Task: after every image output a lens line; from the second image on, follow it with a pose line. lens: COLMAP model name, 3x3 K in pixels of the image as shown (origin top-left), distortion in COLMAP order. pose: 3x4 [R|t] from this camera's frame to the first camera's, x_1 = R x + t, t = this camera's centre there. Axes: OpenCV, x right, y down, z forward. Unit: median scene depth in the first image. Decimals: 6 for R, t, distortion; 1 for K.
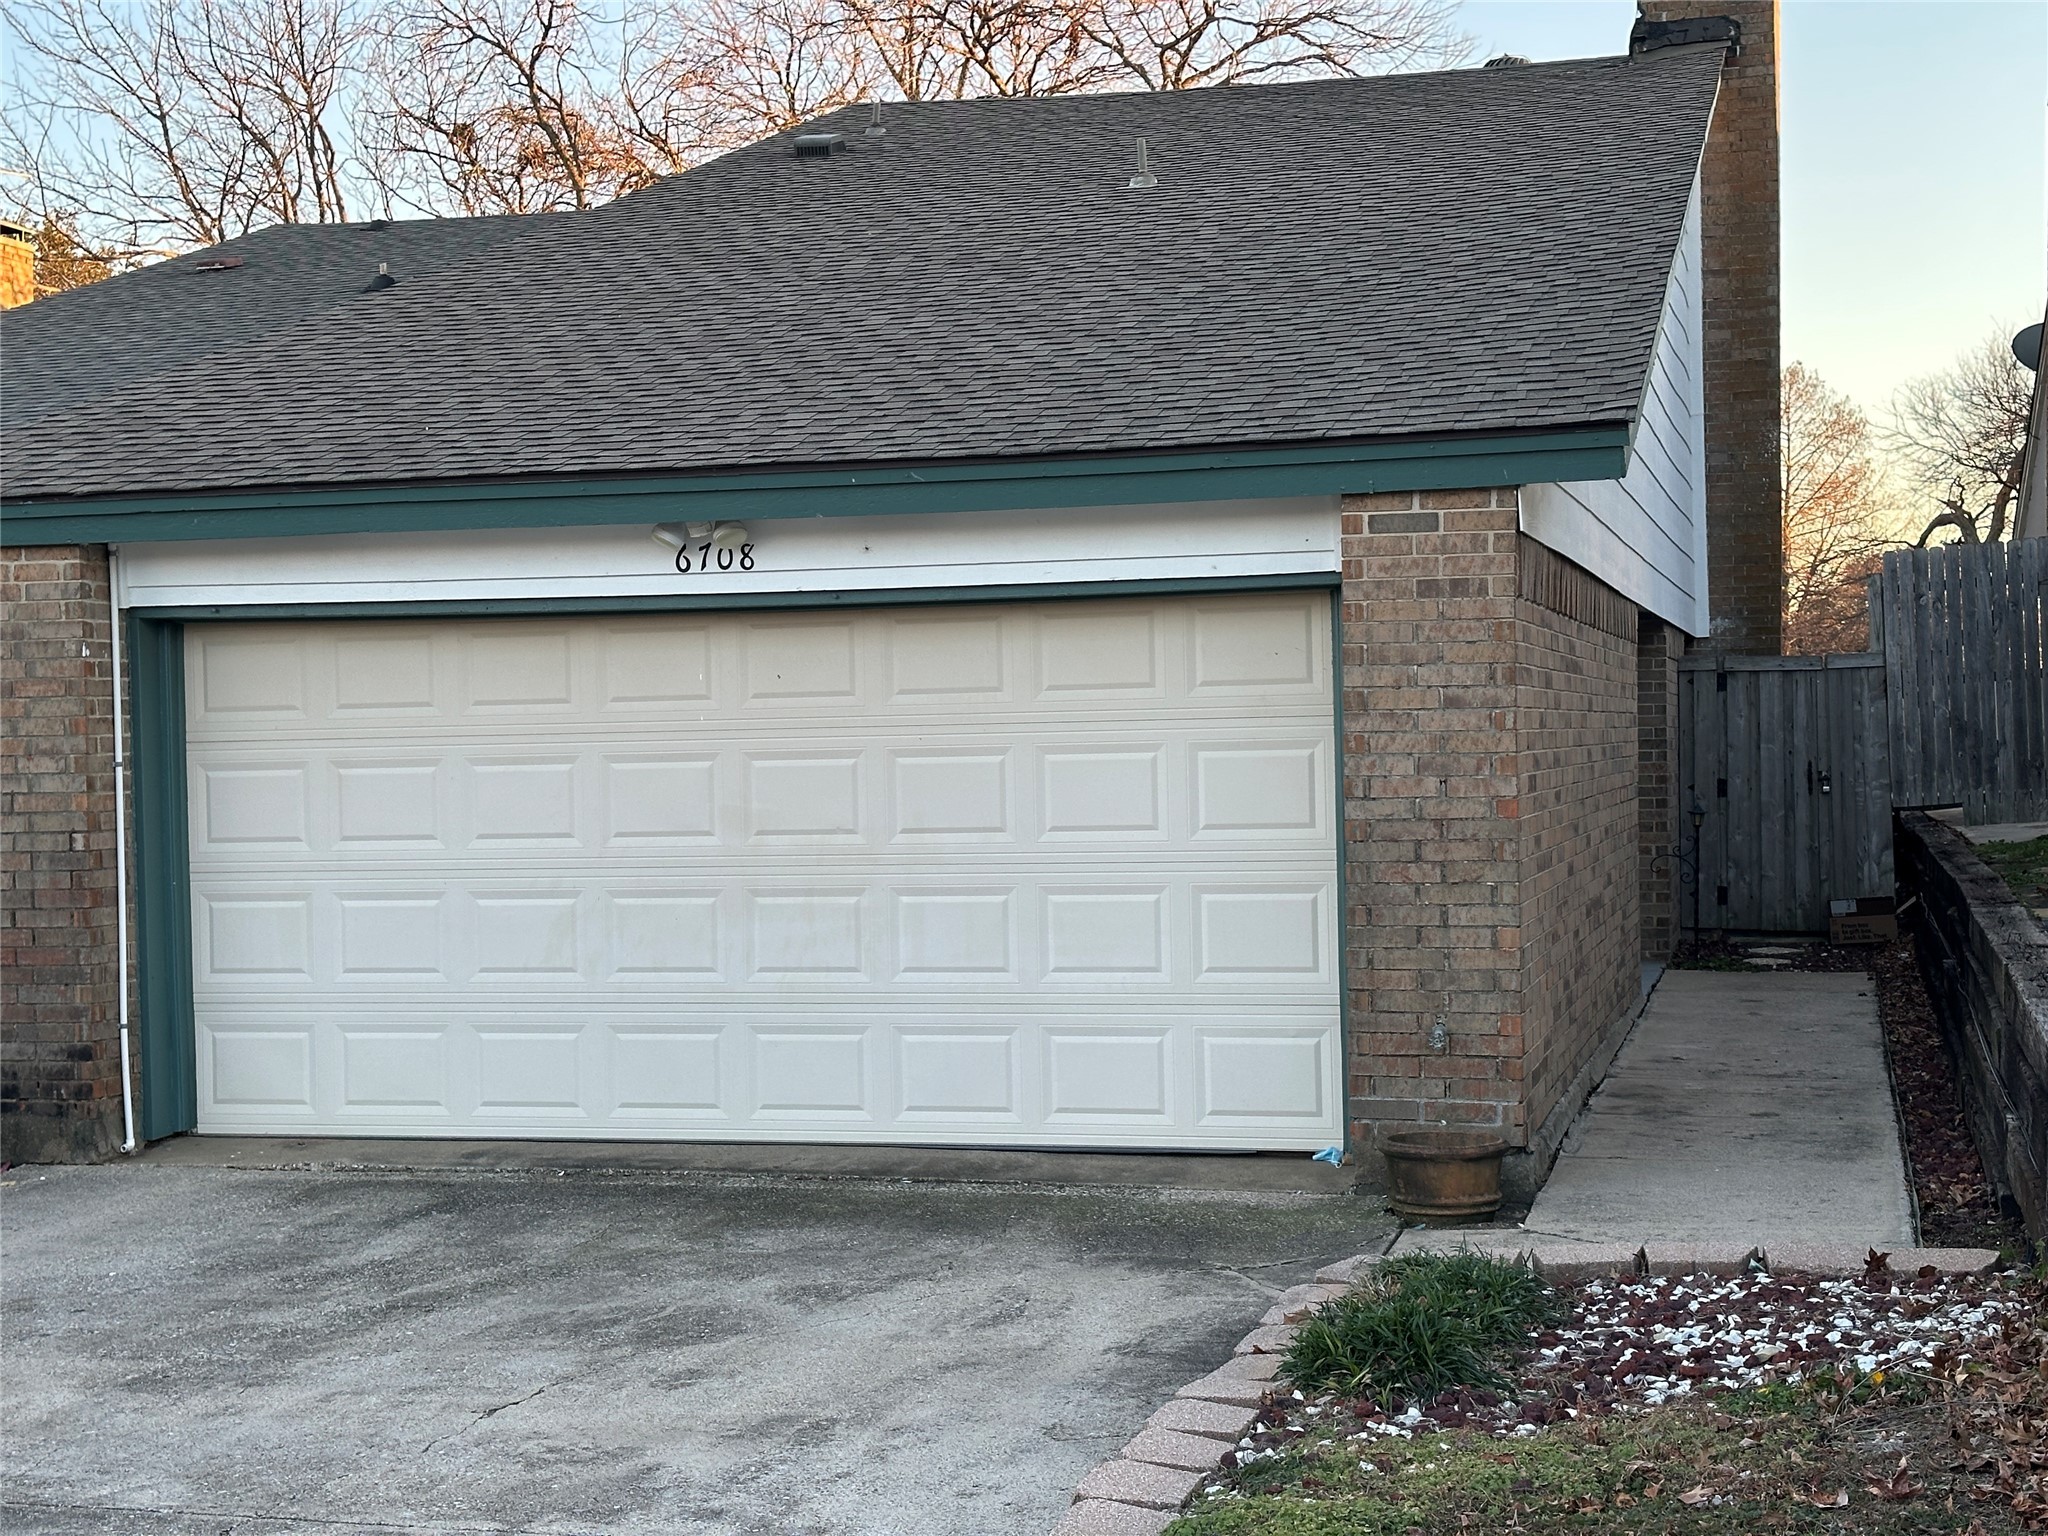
lens RADIAL K [[2860.0, 0, 1020.6], [0, 2860.0, 763.8], [0, 0, 1]] dist [0.143845, 0.000000]
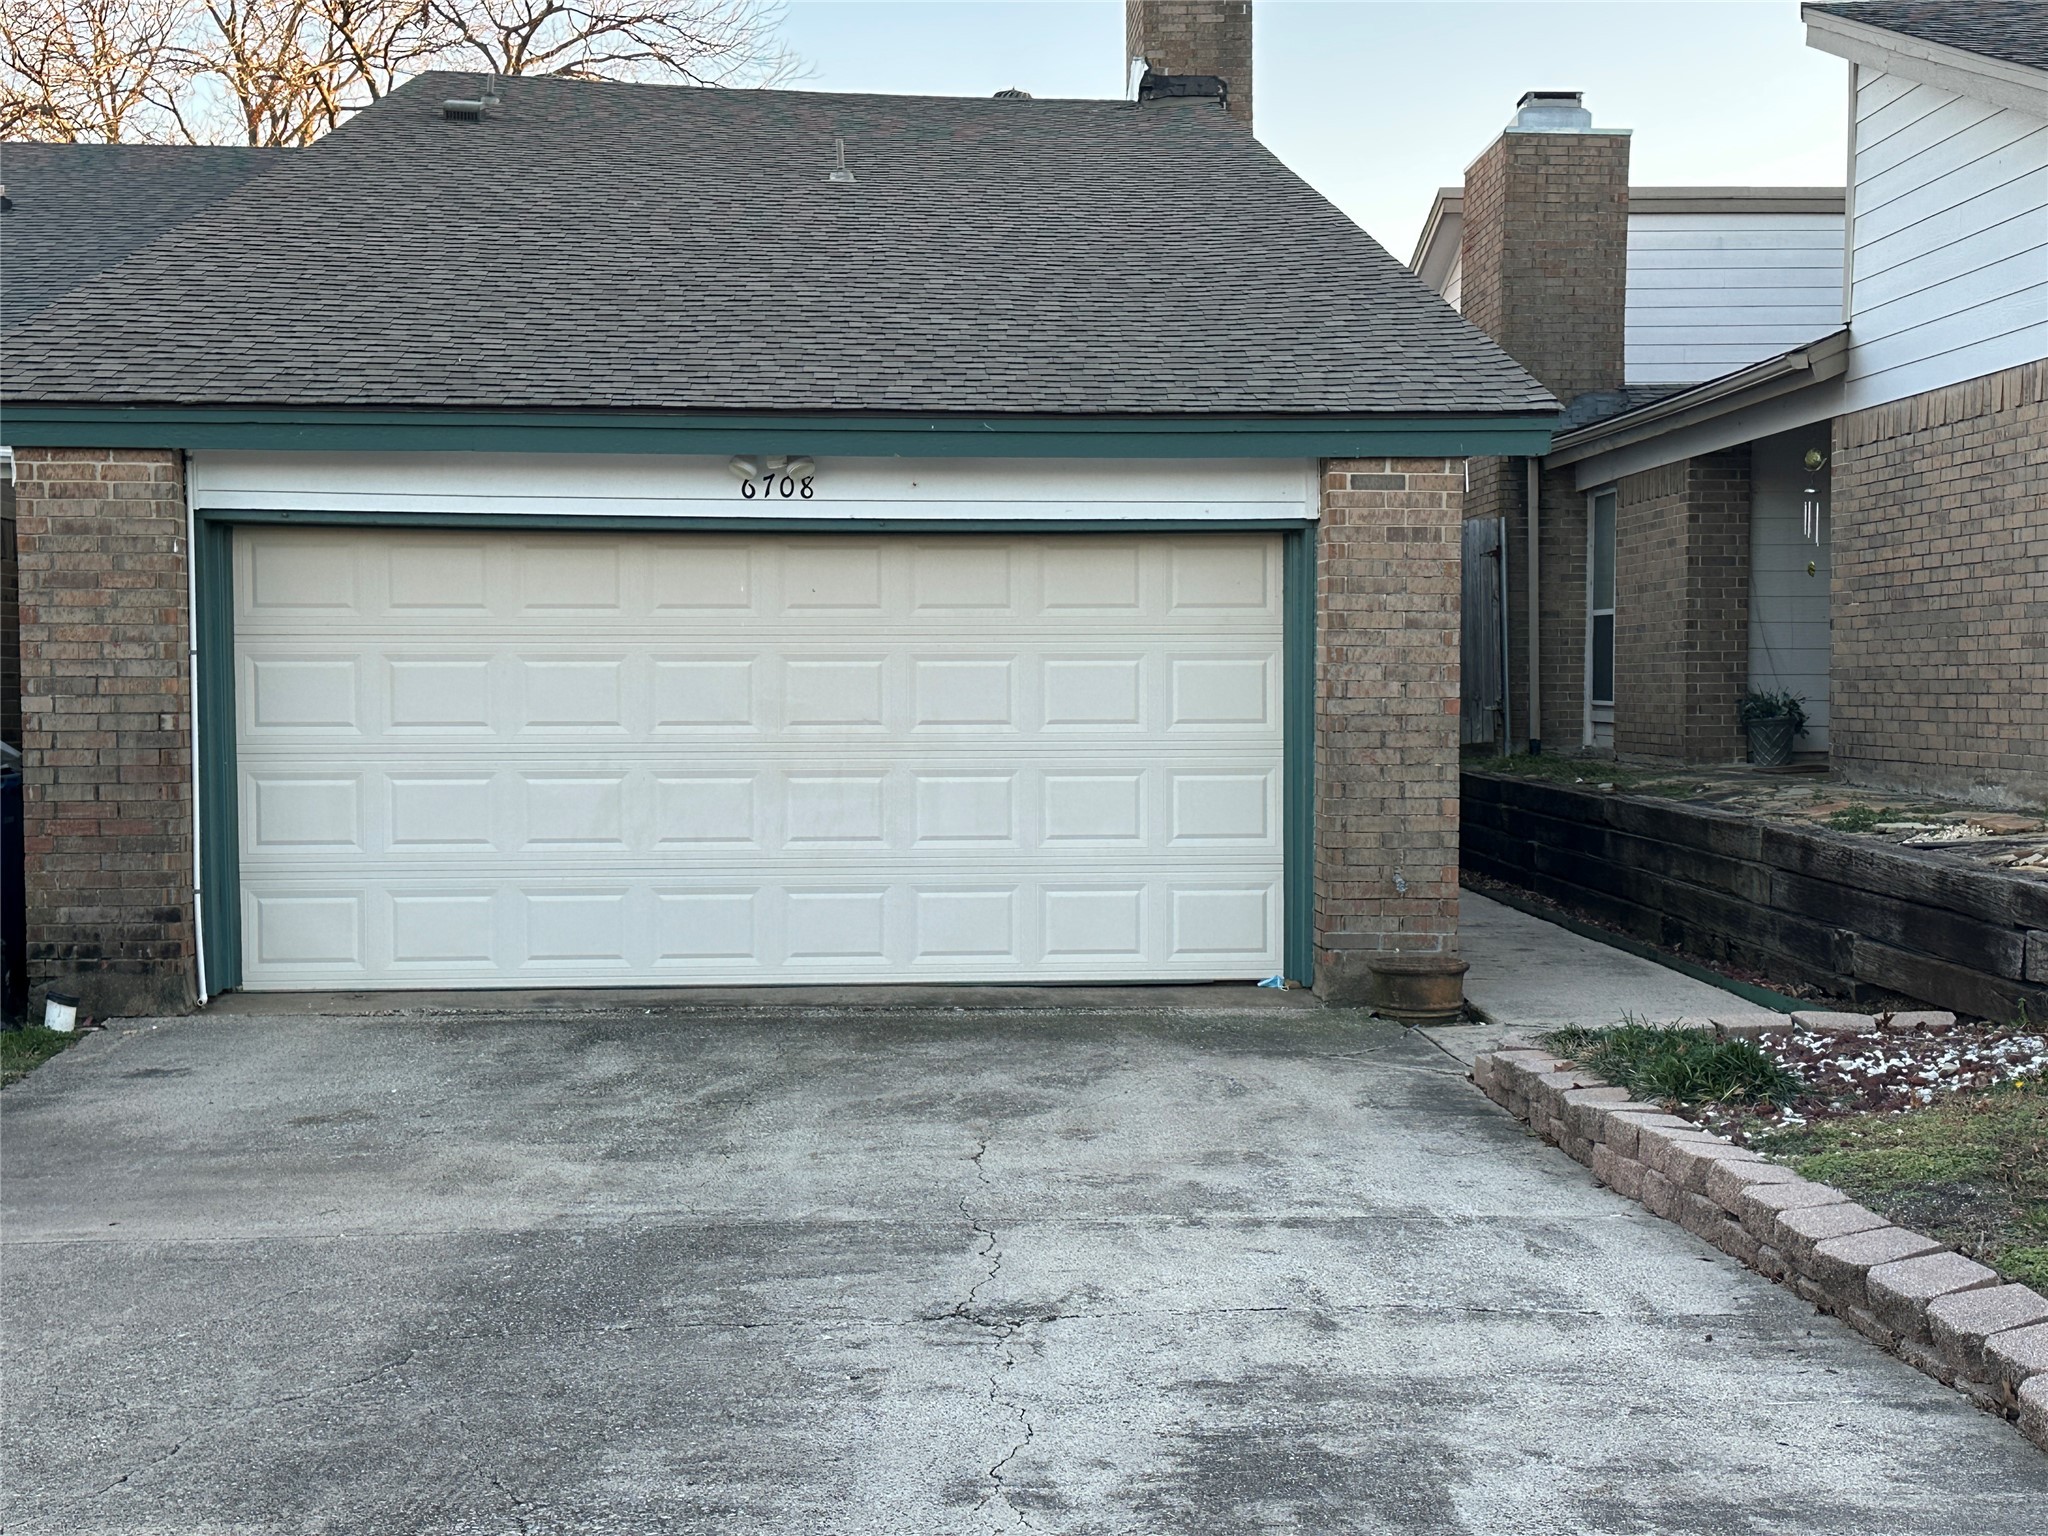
lens RADIAL K [[2662.5, 0, 1027.7], [0, 2662.5, 773.7], [0, 0, 1]] dist [0.140595, 0.000000]
pose [[0.945076, 0.007739, 0.326758, -0.367758], [-0.014725, 0.999713, 0.018911, 0.023368], [-0.326517, -0.022684, 0.944919, -0.068539]]
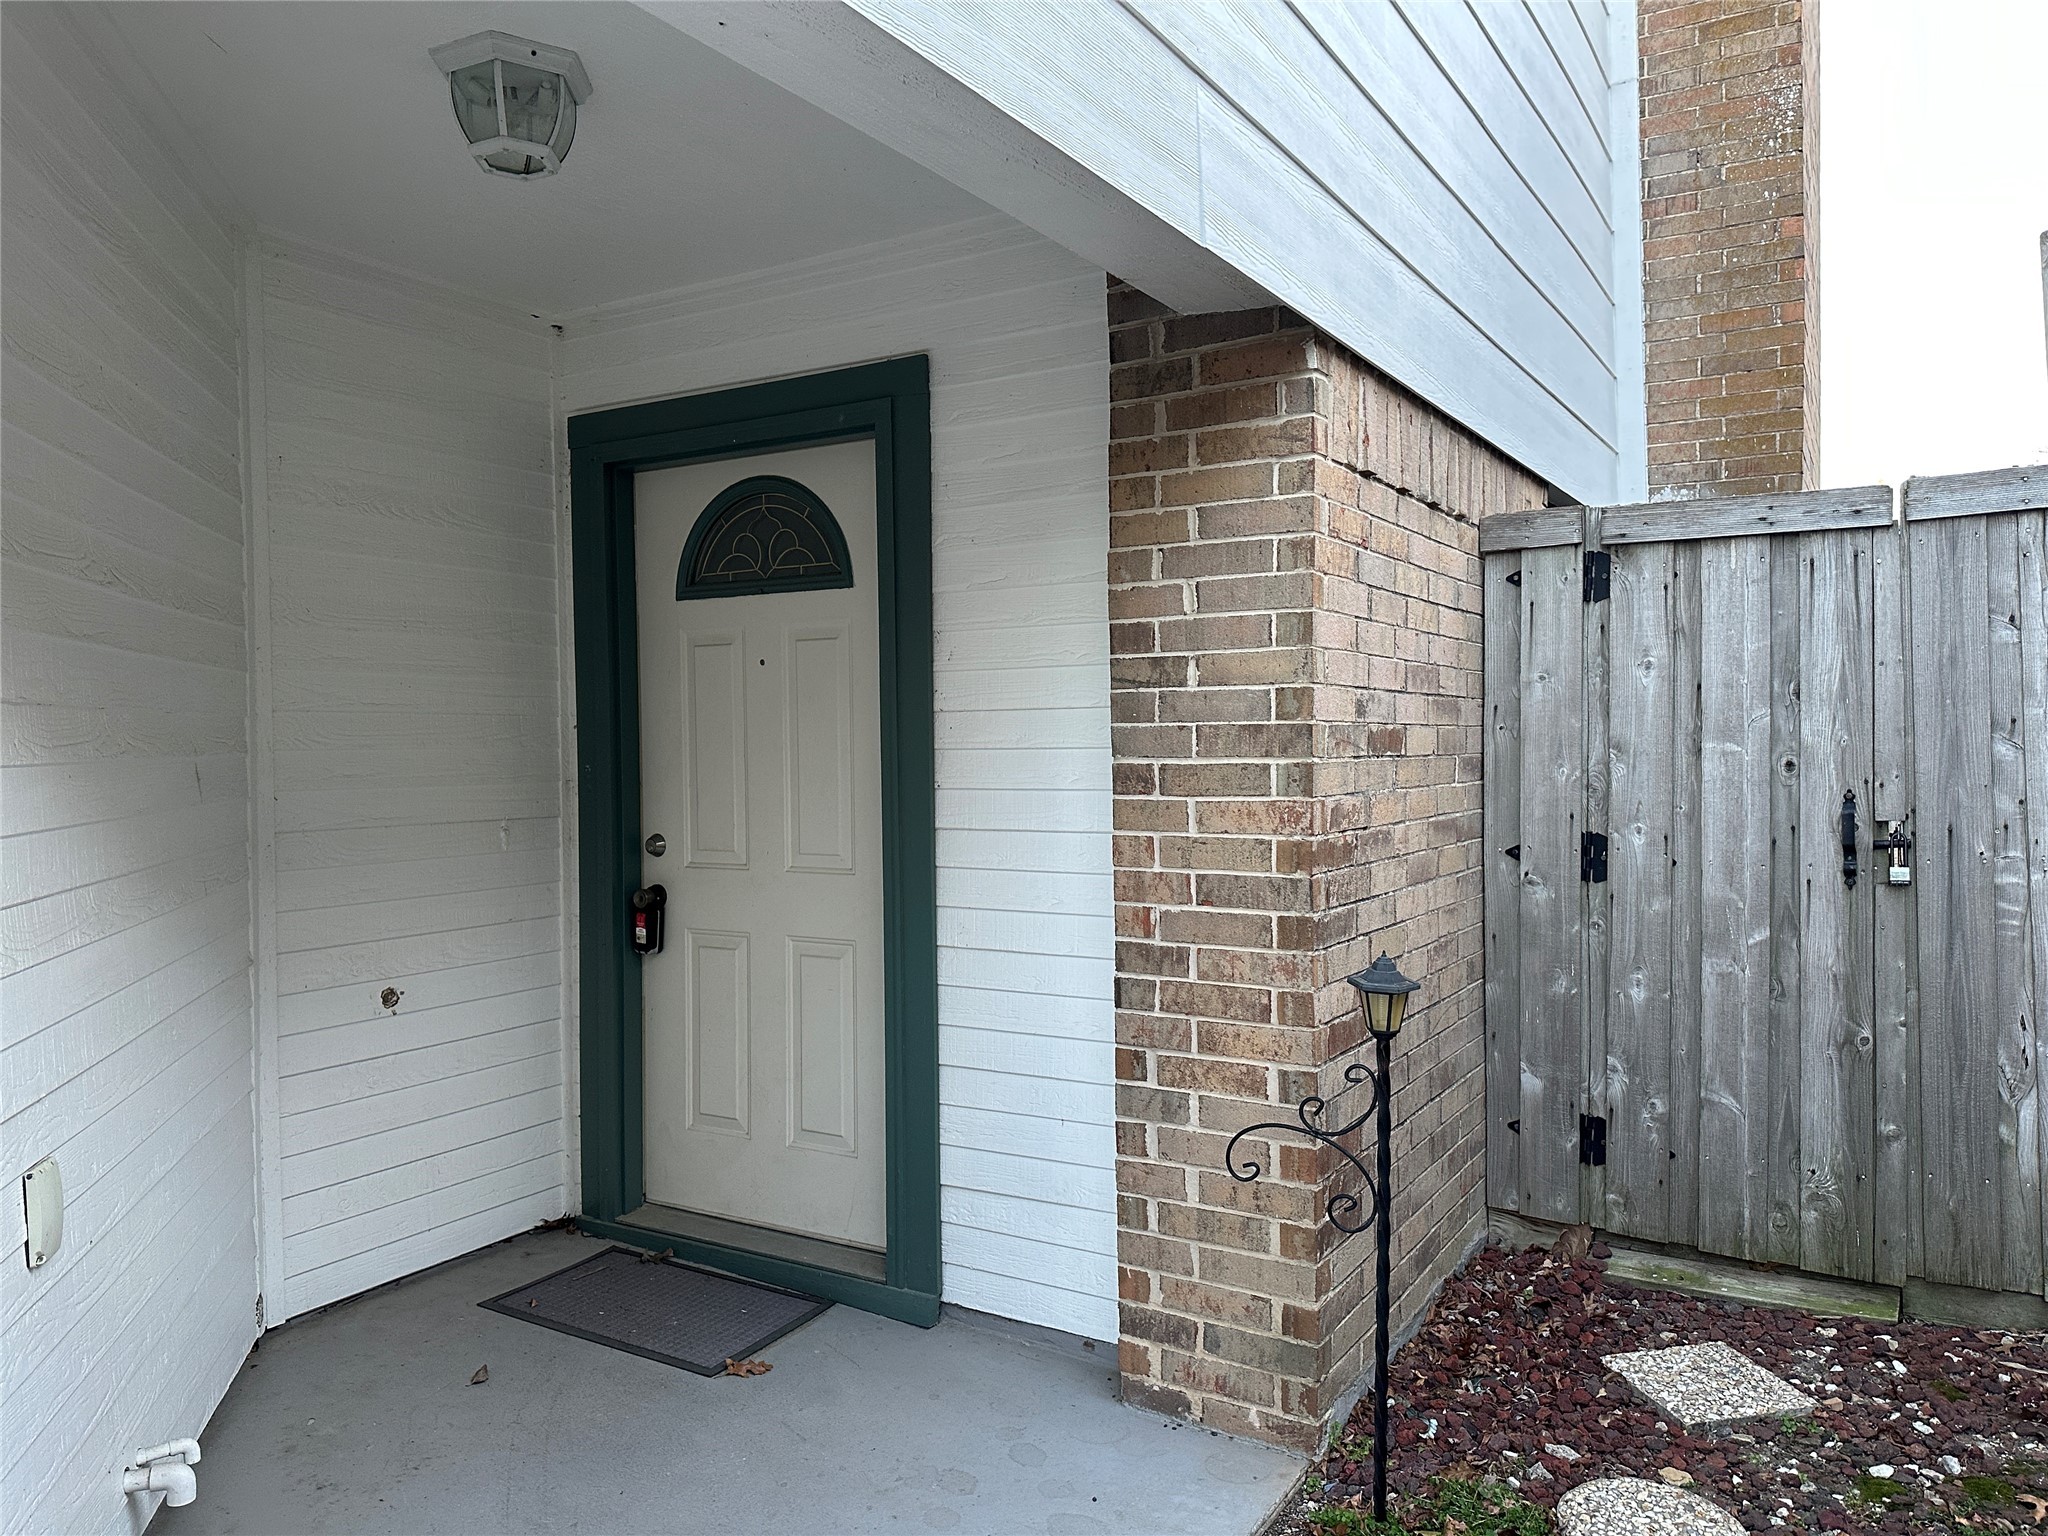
lens RADIAL K [[1451.8, 0, 1022.6], [0, 1451.8, 770.9], [0, 0, 1]] dist [0.052058, -0.057877]
pose [[0.965102, 0.008892, -0.261724, 0.208516], [-0.003289, 0.999756, 0.021837, -0.006453], [0.261854, -0.020214, 0.964896, 0.750733]]
